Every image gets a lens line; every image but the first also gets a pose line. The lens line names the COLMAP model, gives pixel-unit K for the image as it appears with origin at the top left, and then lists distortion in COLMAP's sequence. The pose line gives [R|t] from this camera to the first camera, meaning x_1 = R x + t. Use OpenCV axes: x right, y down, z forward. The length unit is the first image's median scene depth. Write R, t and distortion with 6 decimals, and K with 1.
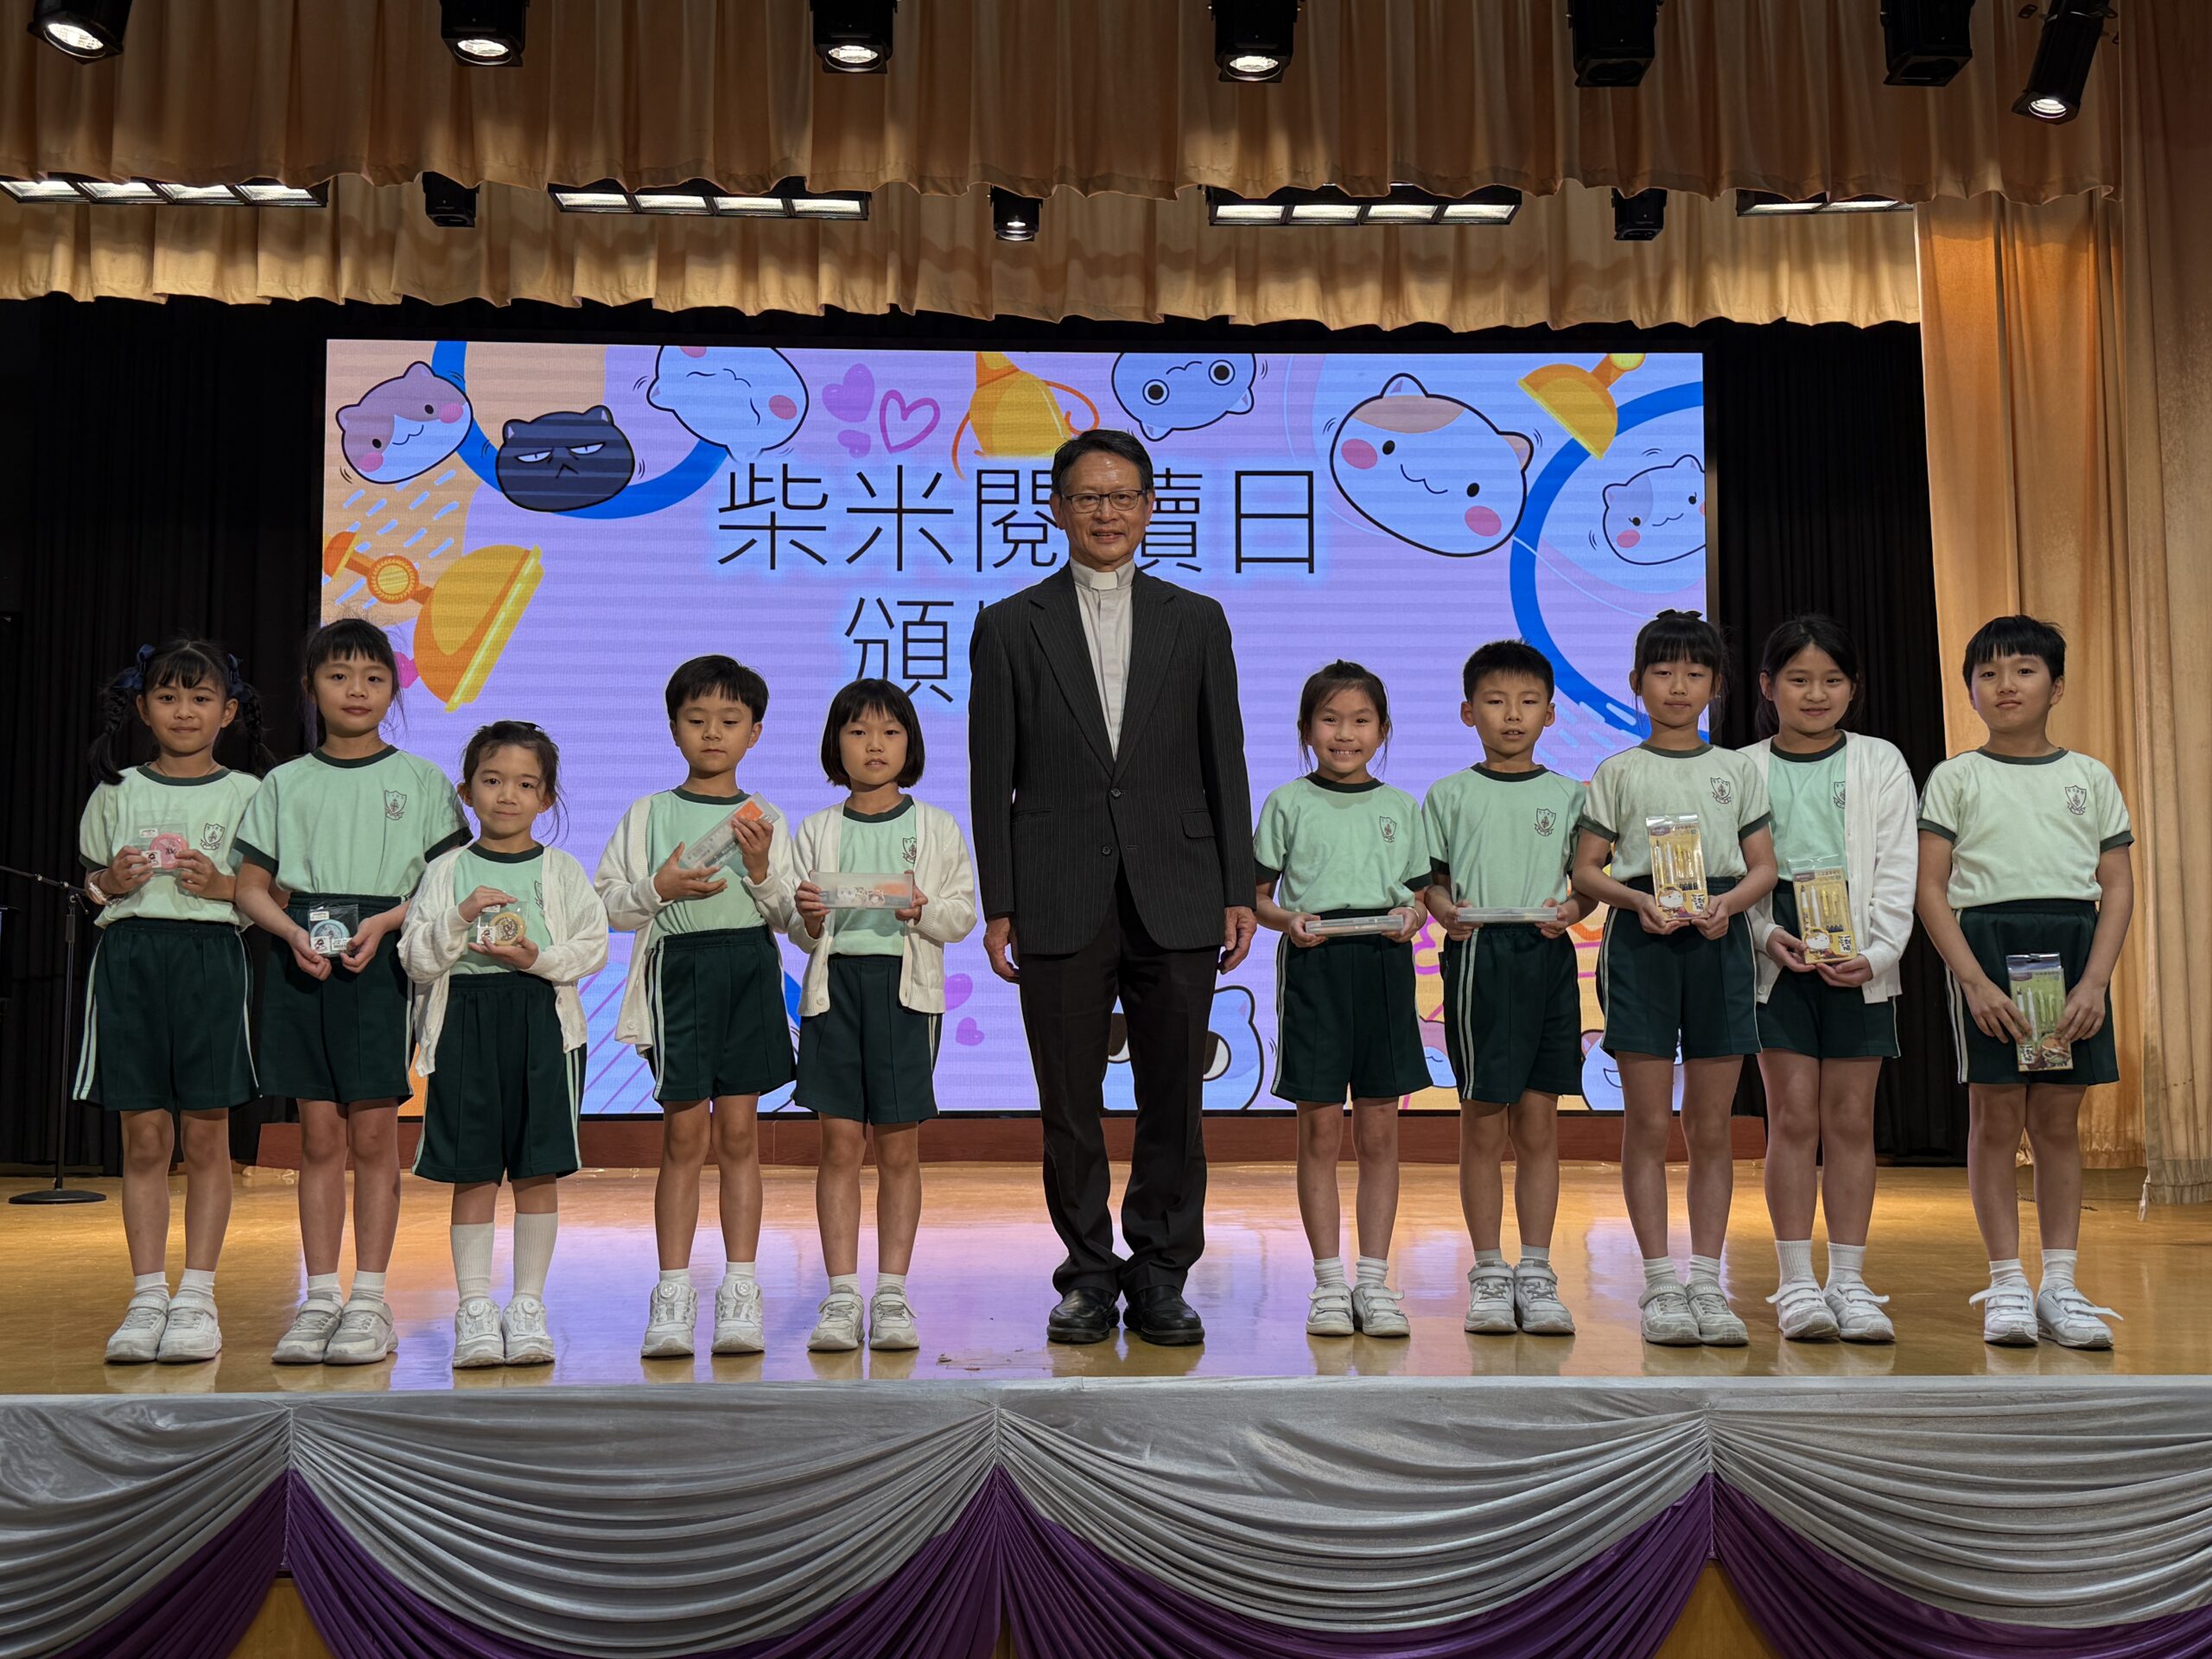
lens RADIAL K [[2235.9, 0, 1121.8], [0, 2235.9, 878.9], [0, 0, 1]] dist [0.072919, -0.284562]
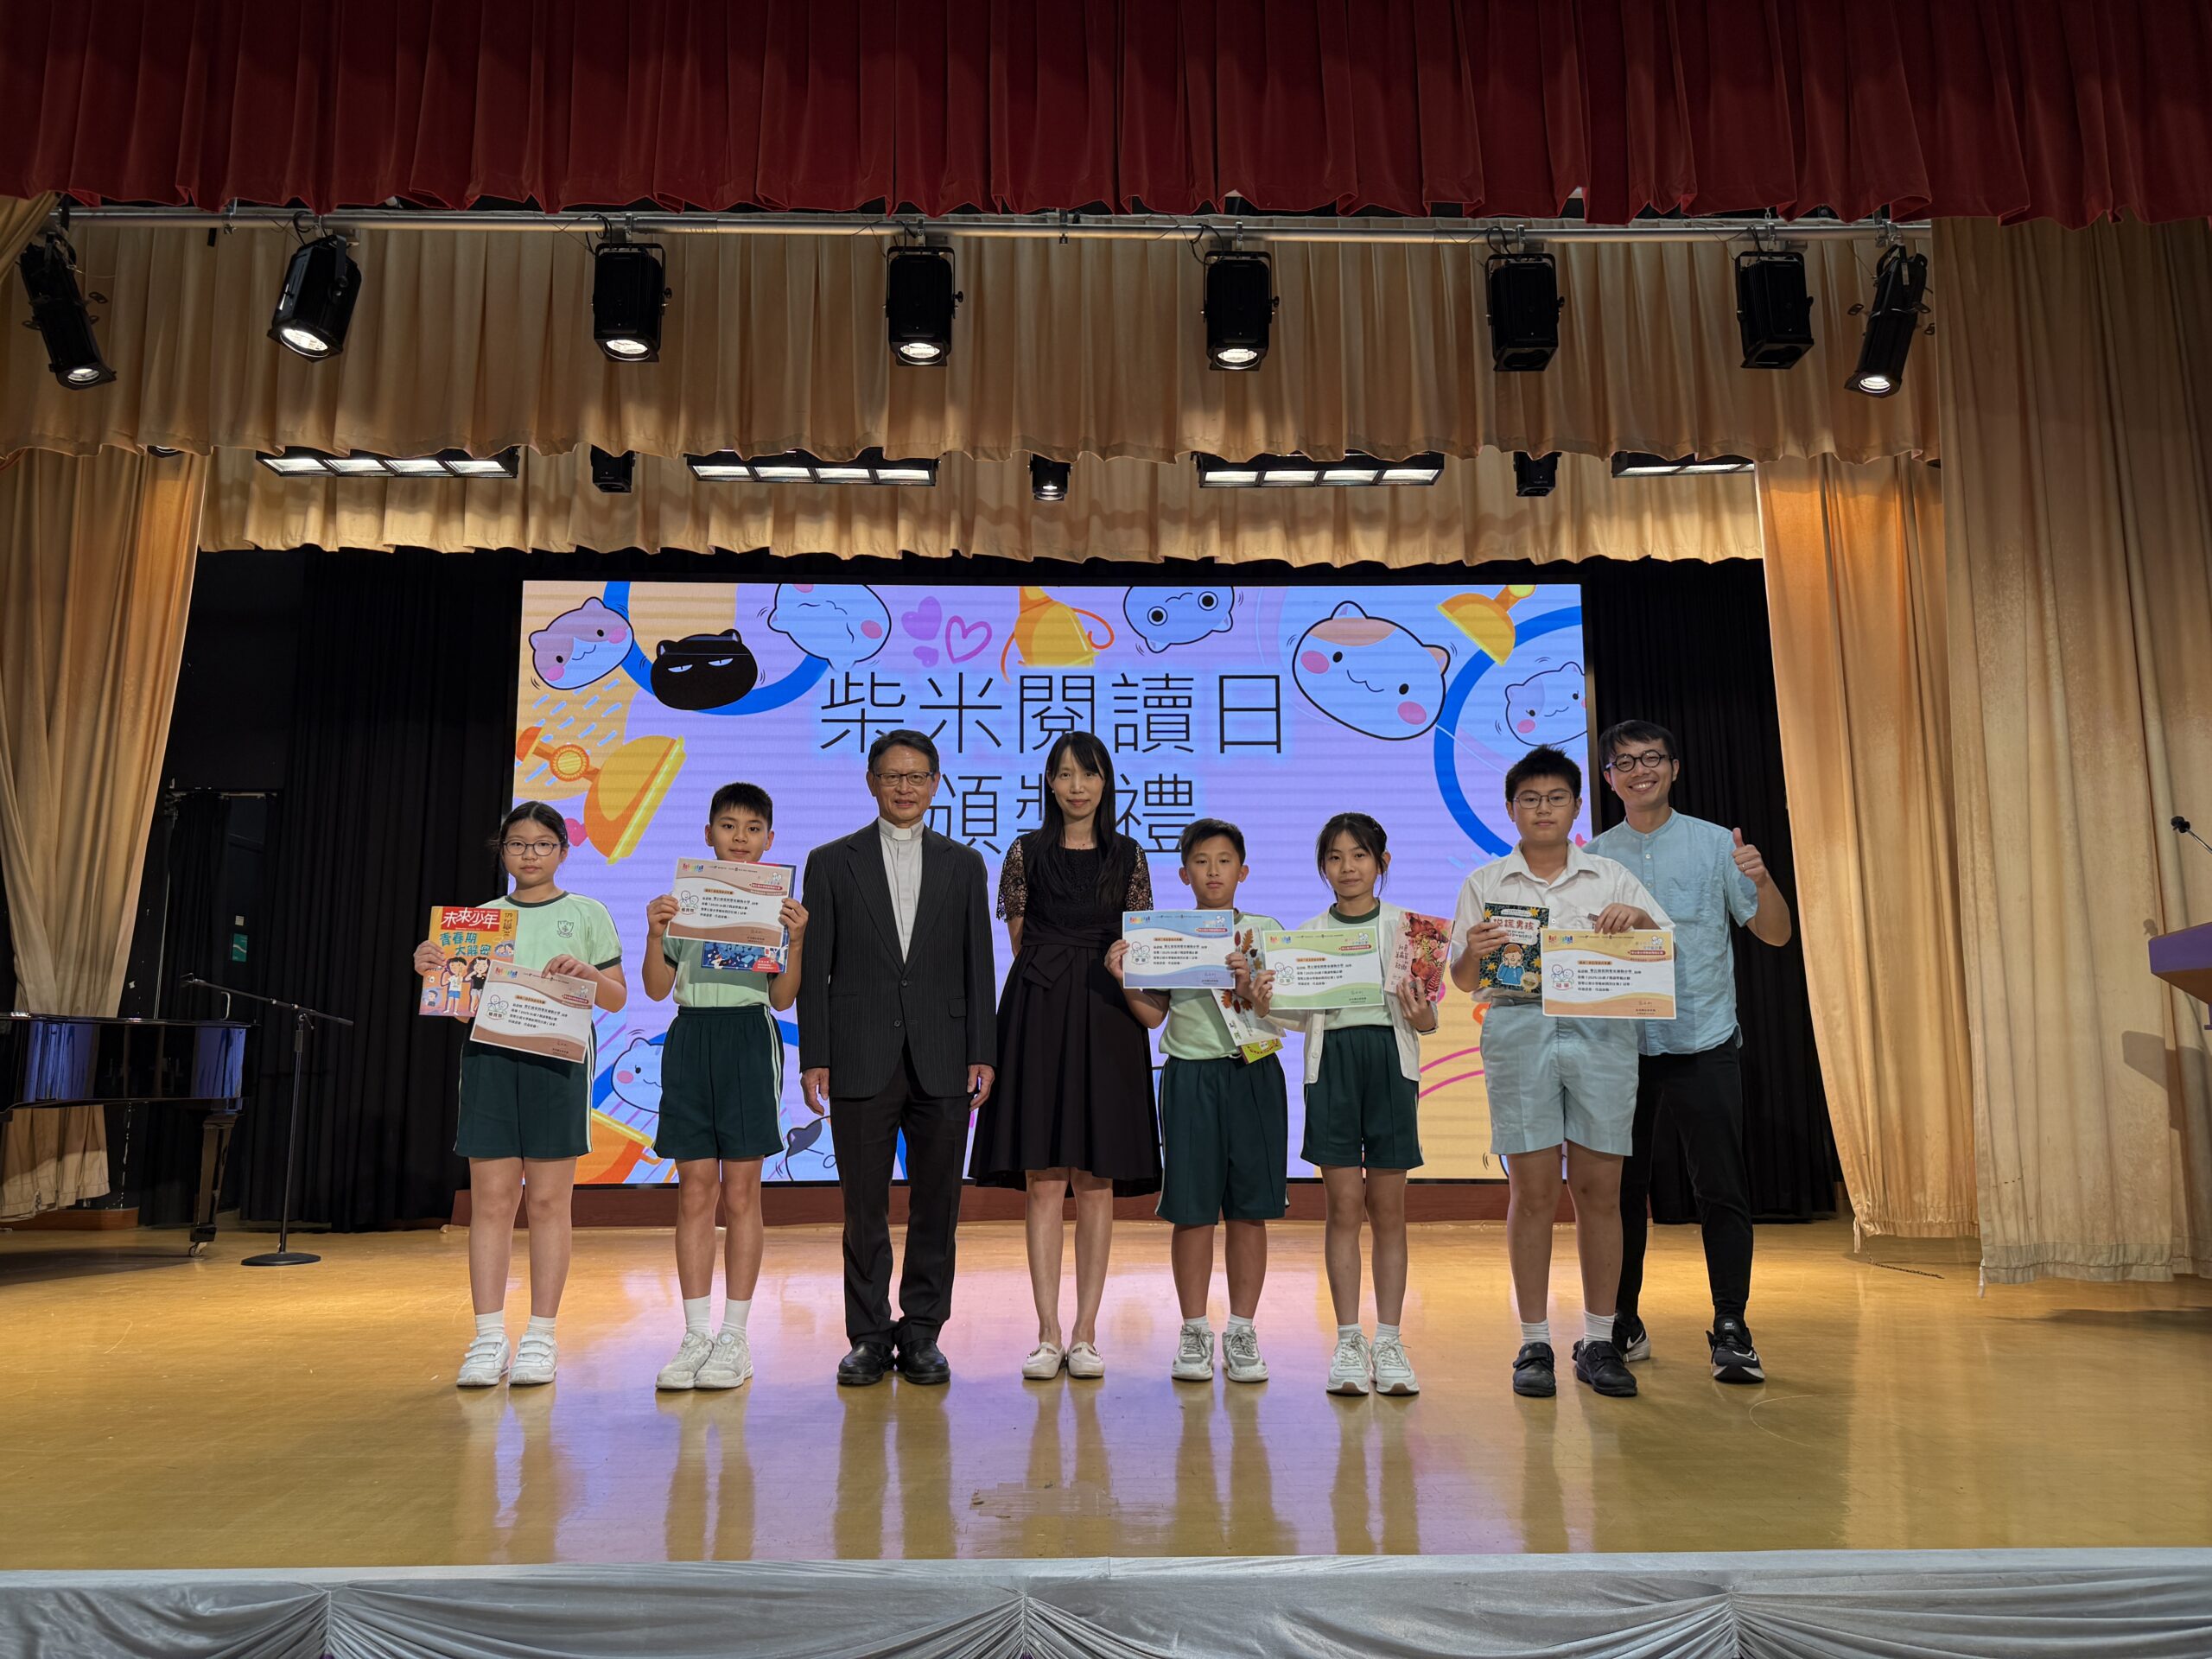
lens RADIAL K [[1556.4, 0, 1106.0], [0, 1556.4, 829.5], [0, 0, 1]] dist [-0.000192, -0.189262]
pose [[0.999906, -0.004088, -0.013080, -0.003869], [0.002979, 0.996484, -0.083734, -0.020670], [0.013377, 0.083687, 0.996402, 0.125876]]
